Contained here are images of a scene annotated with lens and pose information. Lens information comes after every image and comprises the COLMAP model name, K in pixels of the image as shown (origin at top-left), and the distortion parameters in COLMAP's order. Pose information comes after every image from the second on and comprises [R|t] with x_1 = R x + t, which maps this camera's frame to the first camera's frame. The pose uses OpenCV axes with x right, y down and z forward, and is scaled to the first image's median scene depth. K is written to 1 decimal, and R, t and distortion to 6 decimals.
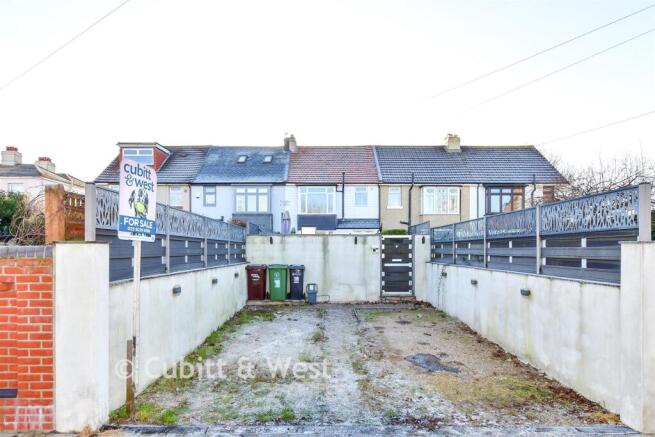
lens RADIAL K [[399.7, 0, 327.5], [0, 399.7, 218.5], [0, 0, 1]] dist [-0.001275, -0.000064]
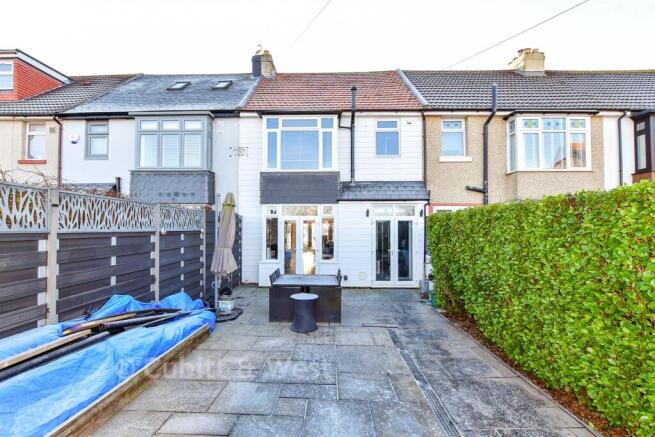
lens RADIAL K [[301.3, 0, 327.5], [0, 301.3, 218.5], [0, 0, 1]] dist [0.000562, 0.000092]
pose [[0.999851, -0.000229, -0.017285, 0.014040], [0.000894, 0.999258, 0.038501, 0.032435], [0.017263, -0.038510, 0.999109, 0.613116]]
